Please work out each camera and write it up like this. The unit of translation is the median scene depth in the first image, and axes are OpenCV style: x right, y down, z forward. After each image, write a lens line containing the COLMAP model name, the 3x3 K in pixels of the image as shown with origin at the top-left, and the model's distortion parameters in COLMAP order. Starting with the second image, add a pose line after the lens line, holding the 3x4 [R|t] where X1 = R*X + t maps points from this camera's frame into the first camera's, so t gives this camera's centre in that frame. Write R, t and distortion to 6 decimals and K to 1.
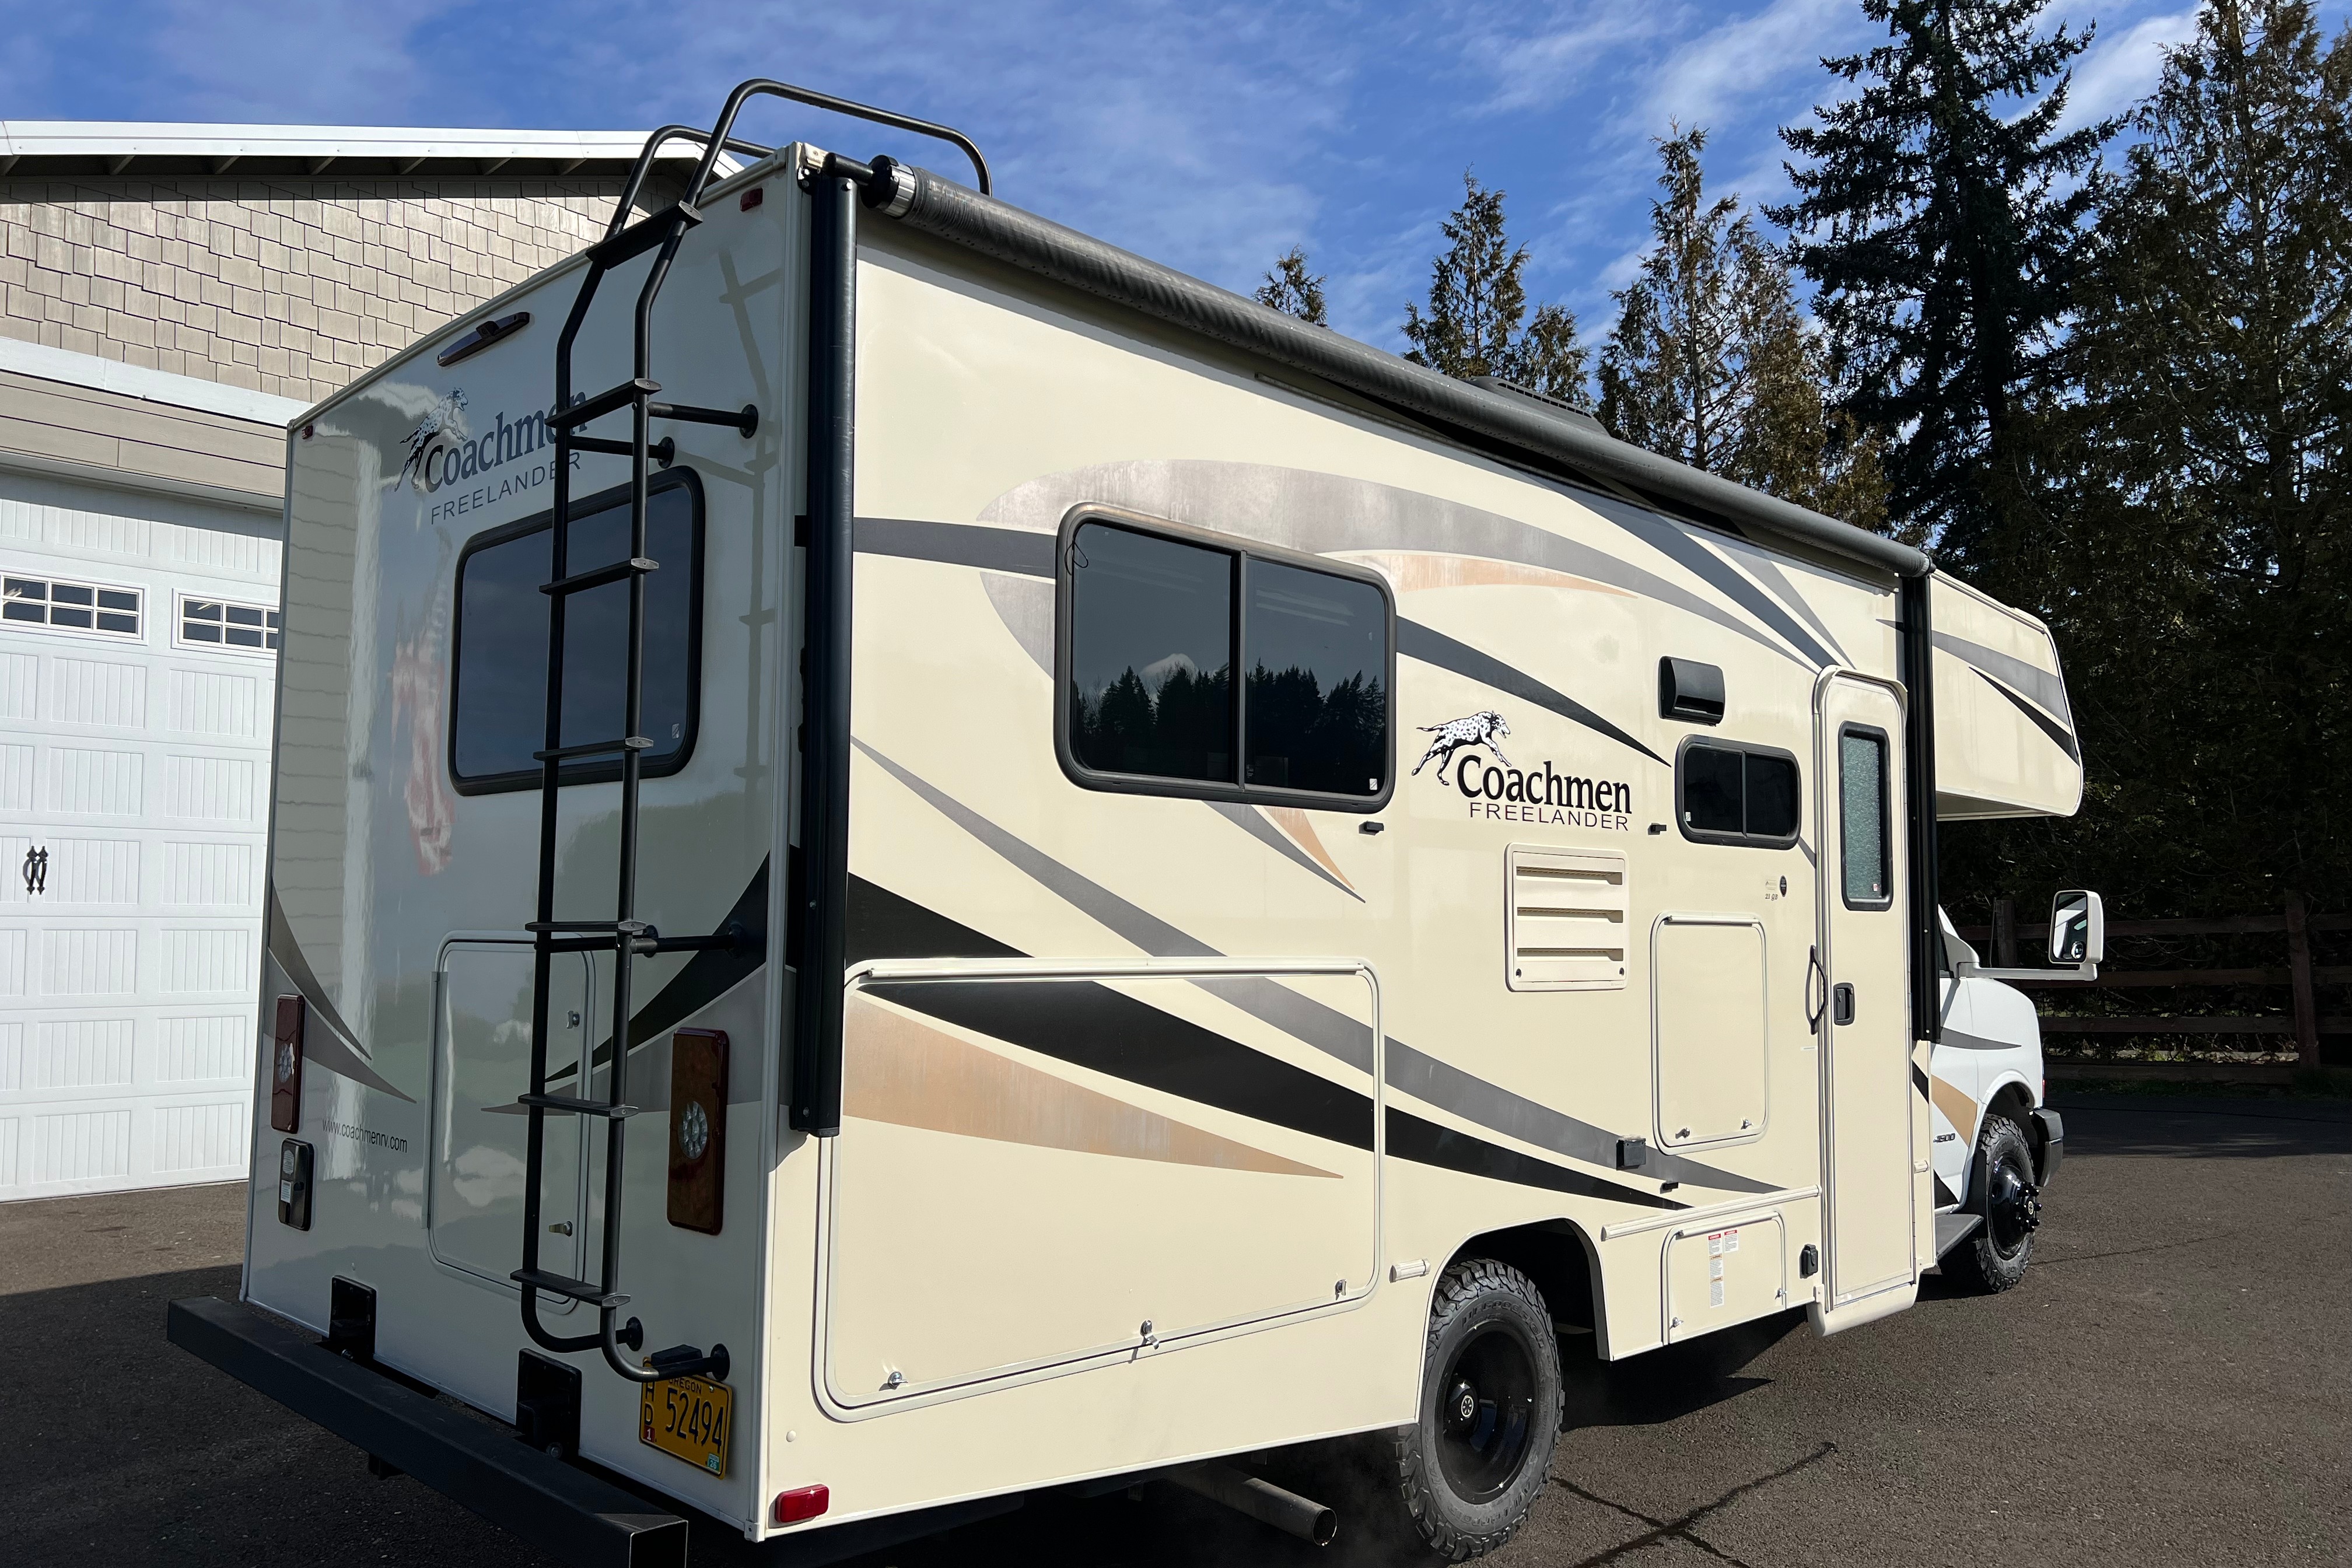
lens RADIAL K [[1753.0, 0, 1176.0], [0, 1753.0, 784.0], [0, 0, 1]] dist [0.127913, -0.191575]
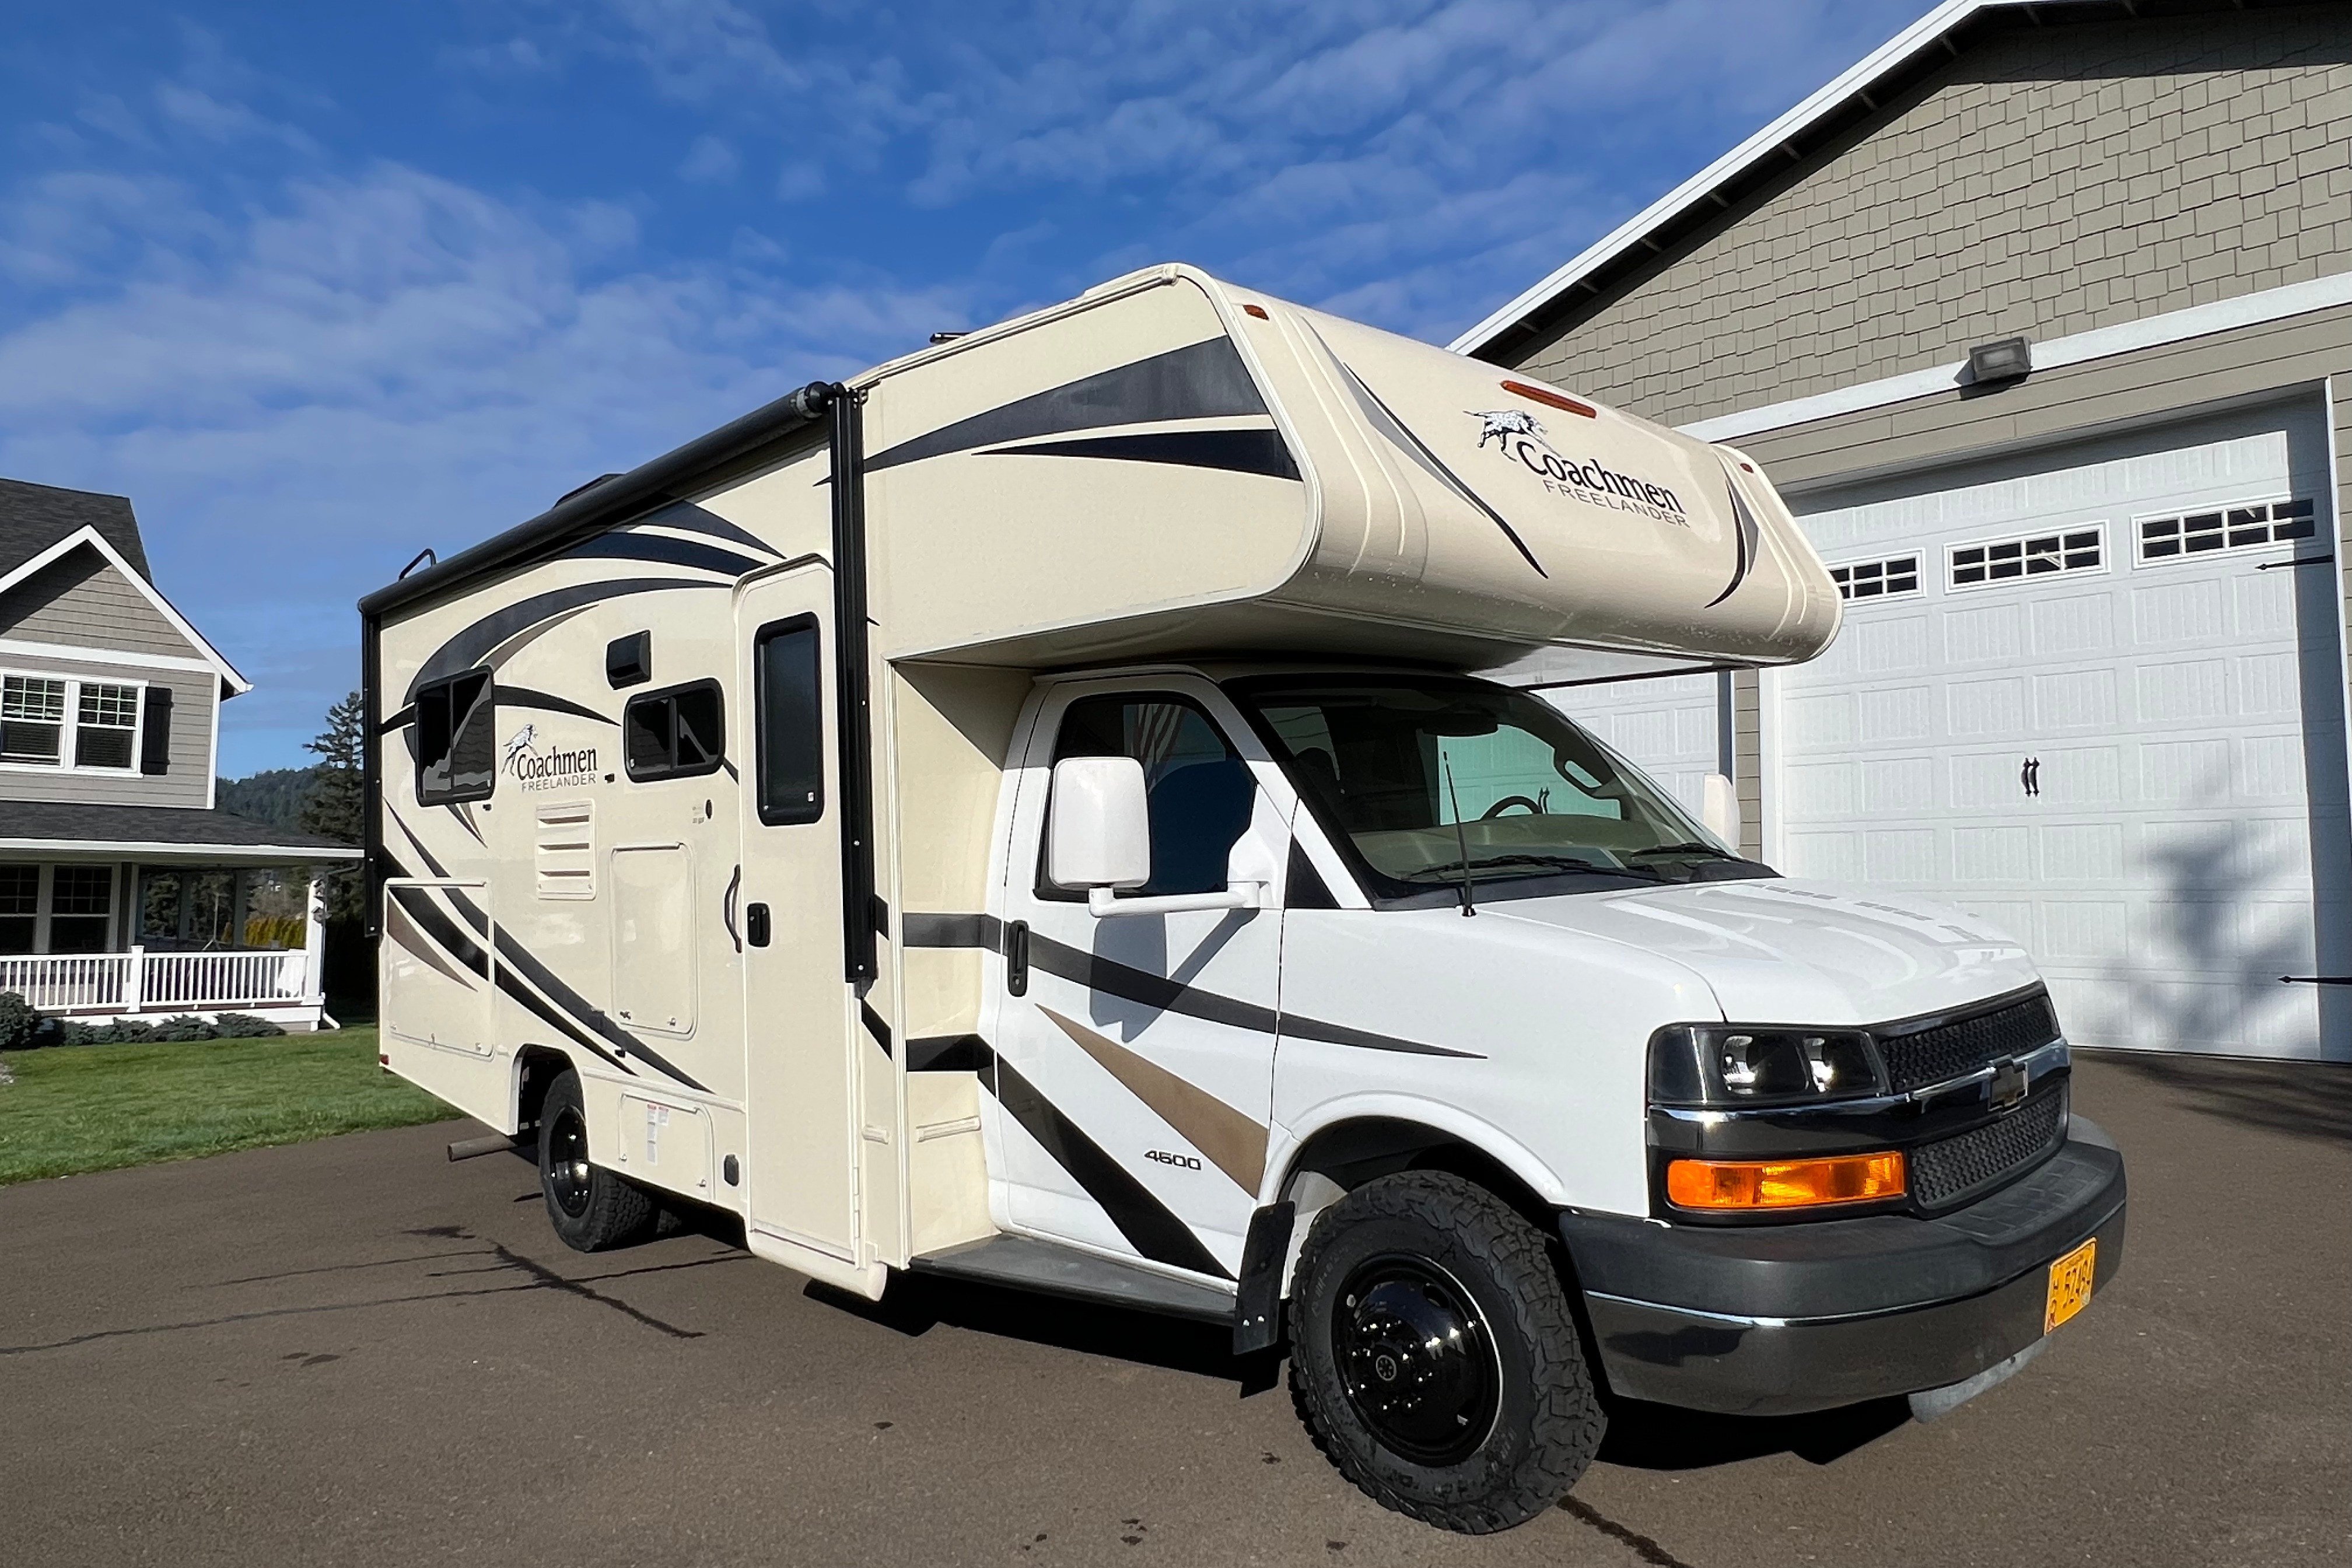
lens RADIAL K [[1515.3, 0, 1176.0], [0, 1515.3, 784.0], [0, 0, 1]] dist [0.001861, -0.000405]
pose [[-0.038669, -0.049168, -0.998042, 1.363146], [0.112214, 0.992257, -0.053231, 0.135596], [0.992931, -0.114053, -0.032852, 1.450276]]
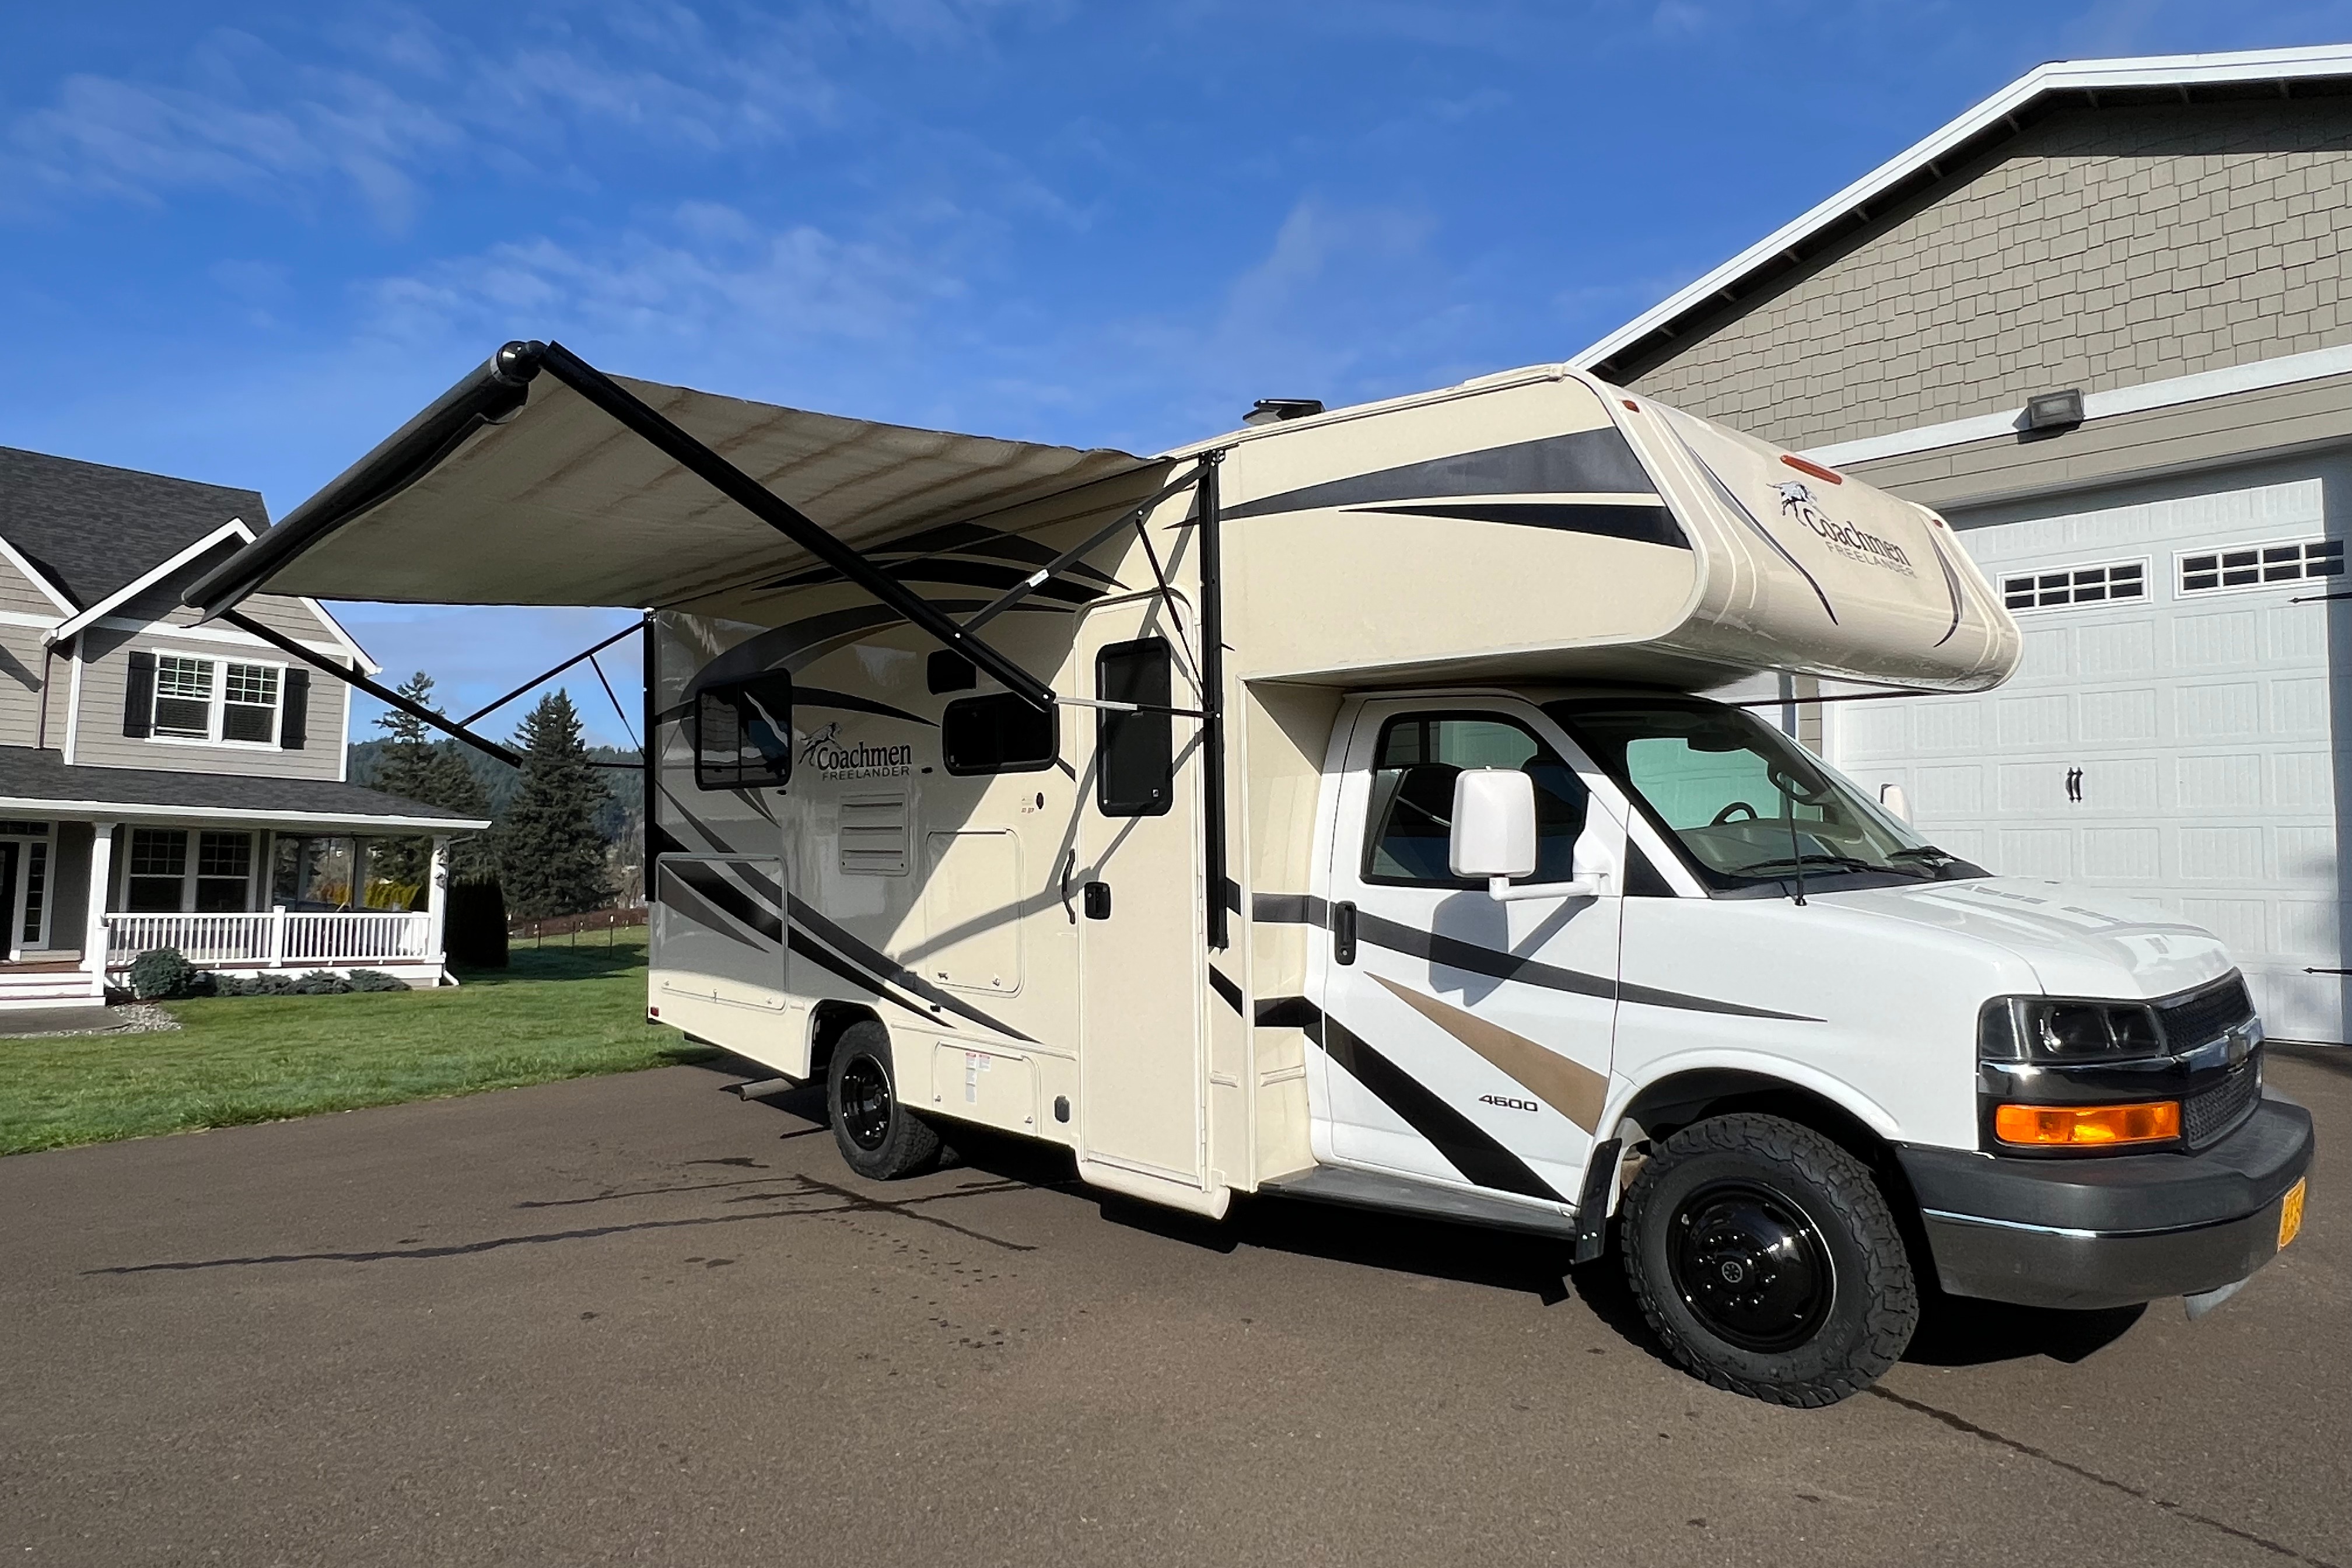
lens RADIAL K [[1419.8, 0, 1176.0], [0, 1419.8, 784.0], [0, 0, 1]] dist [0.002039, 0.000662]
pose [[-0.038322, -0.040028, -0.998463, 1.465199], [0.095540, 0.994473, -0.043535, 0.109083], [0.994688, -0.097061, -0.034286, 1.253225]]
